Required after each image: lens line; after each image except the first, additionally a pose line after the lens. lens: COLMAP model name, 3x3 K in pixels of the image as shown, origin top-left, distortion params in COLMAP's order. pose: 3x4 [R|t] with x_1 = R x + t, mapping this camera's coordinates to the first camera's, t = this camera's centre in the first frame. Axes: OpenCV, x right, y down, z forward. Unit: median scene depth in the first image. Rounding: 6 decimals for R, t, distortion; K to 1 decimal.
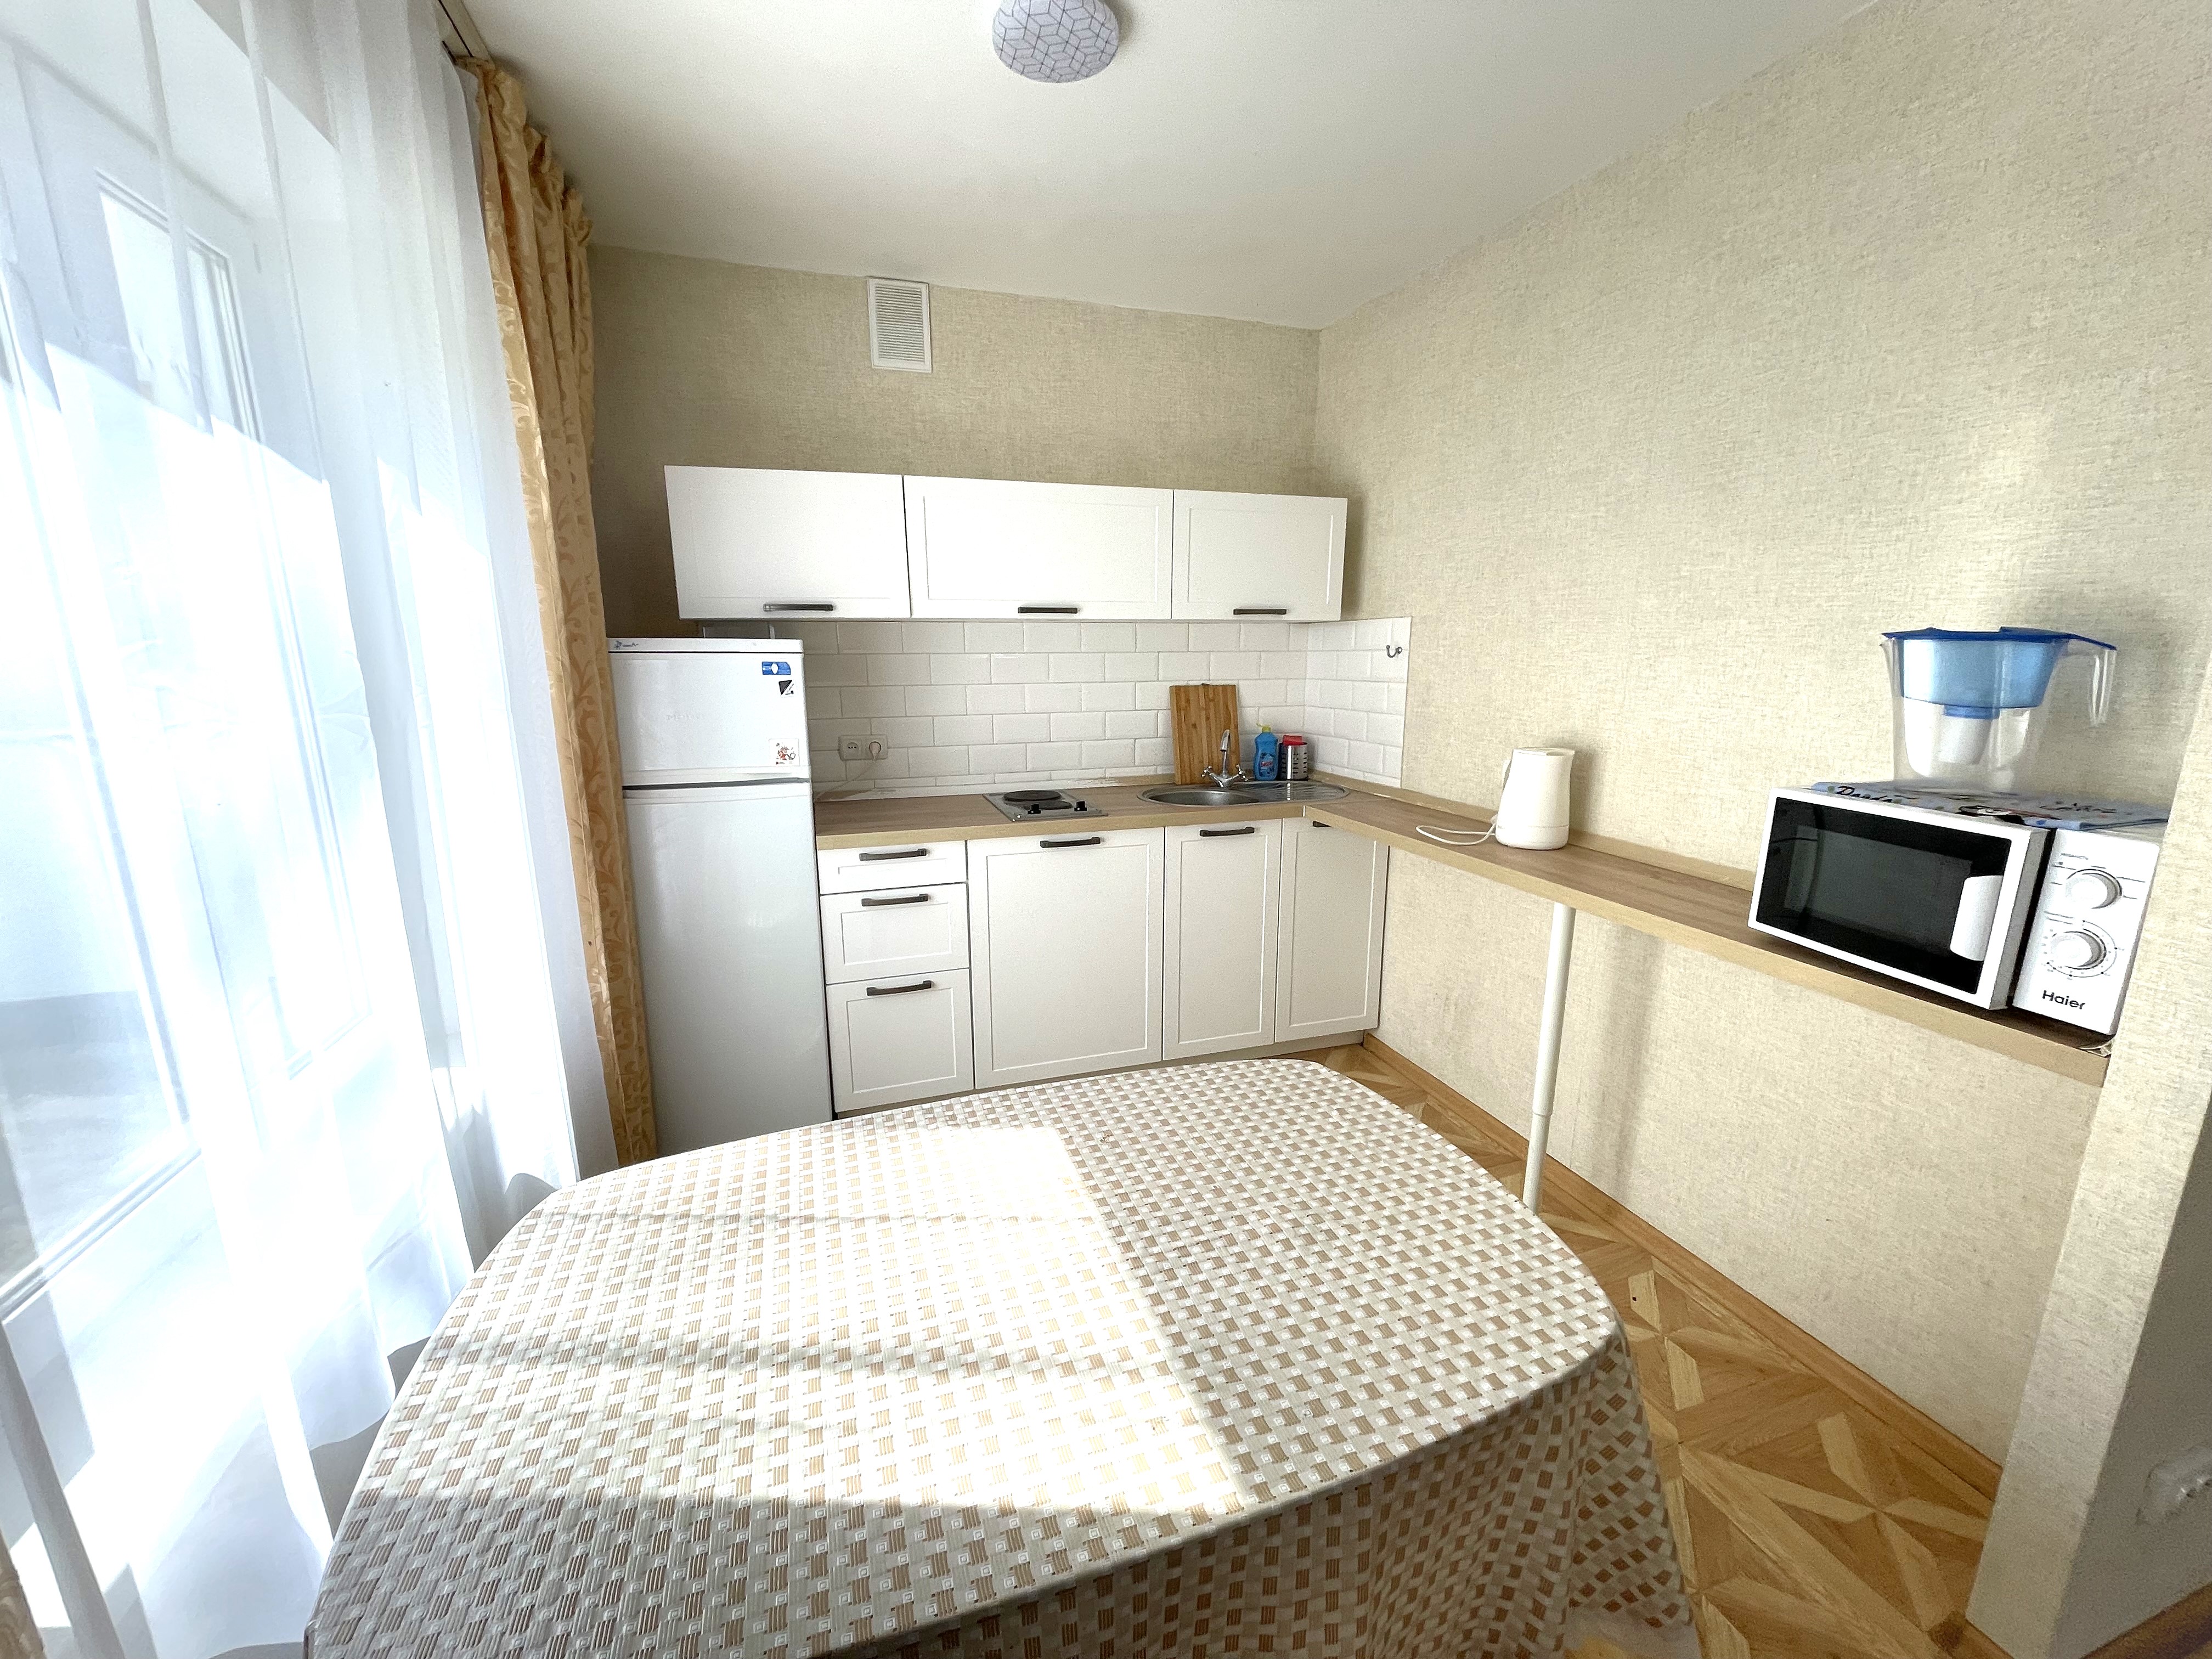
lens RADIAL K [[887.1, 0, 1096.0], [0, 887.1, 833.7], [0, 0, 1]] dist [0.002431, -0.000878]
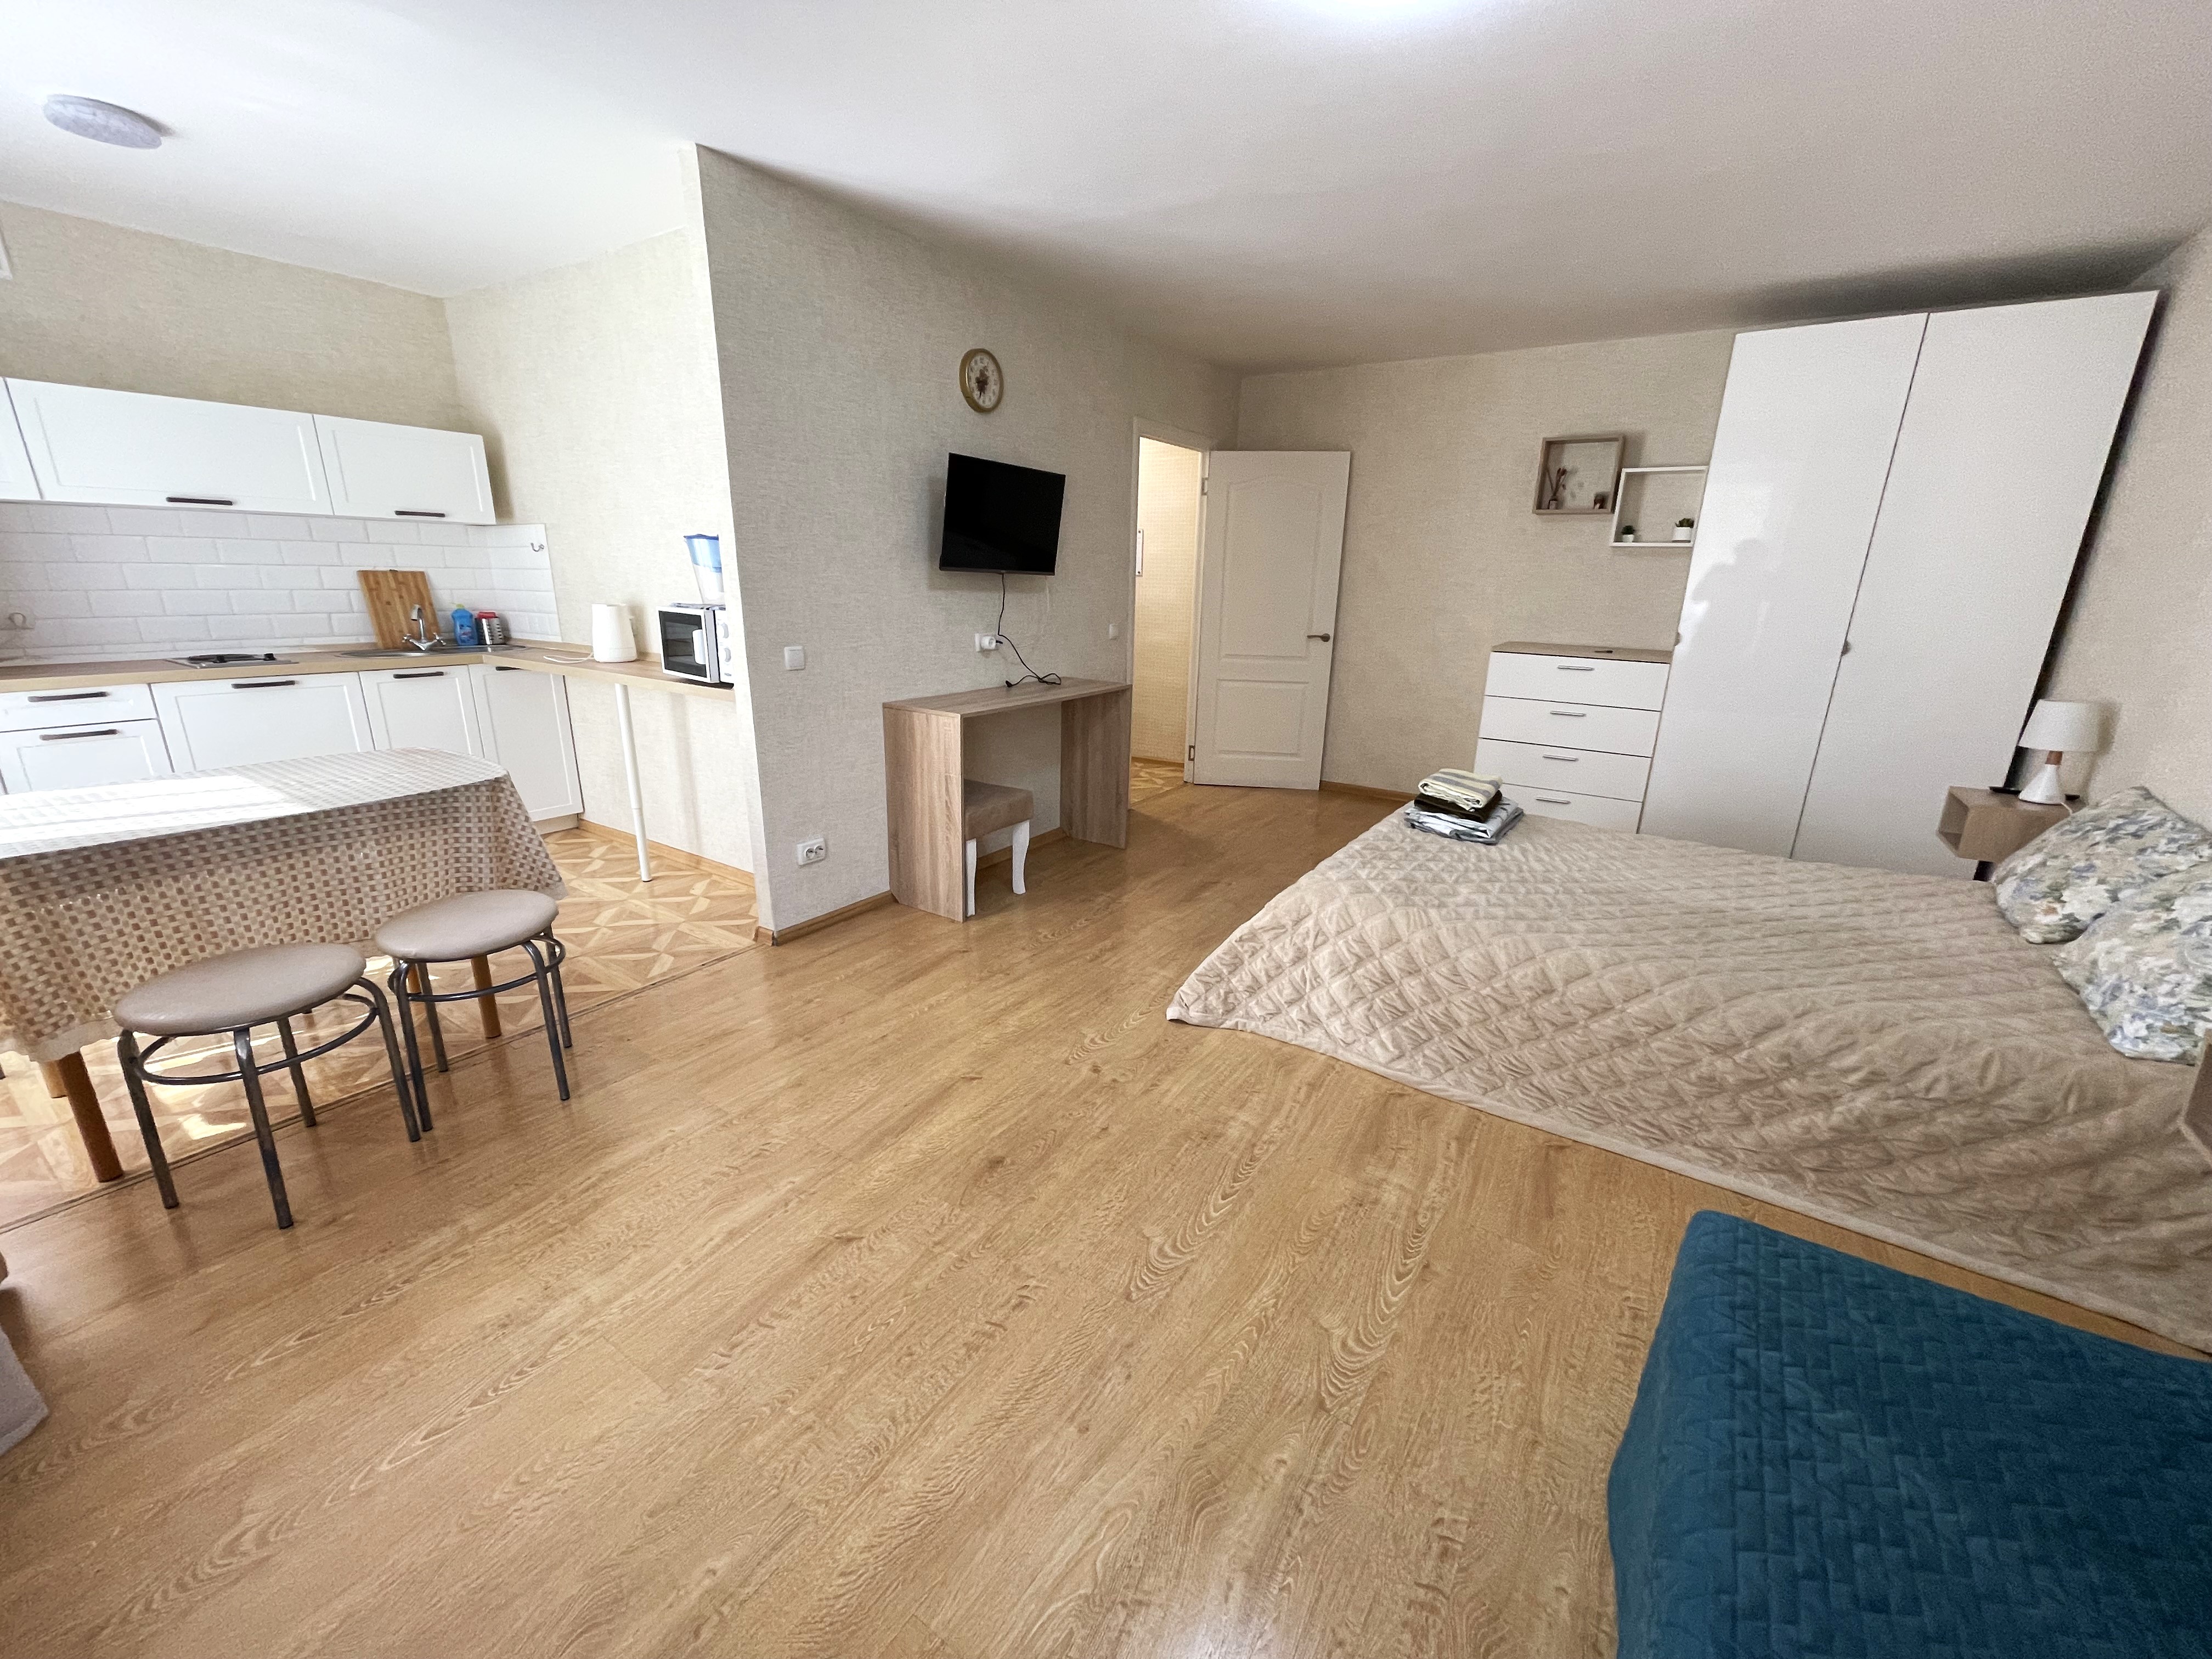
lens RADIAL K [[887.1, 0, 1098.4], [0, 887.1, 835.5], [0, 0, 1]] dist [0.002431, -0.000878]
pose [[0.784529, -0.156230, 0.600089, 0.105100], [0.104729, 0.987222, 0.120101, 0.182621], [-0.611184, -0.031376, 0.790866, -0.728843]]
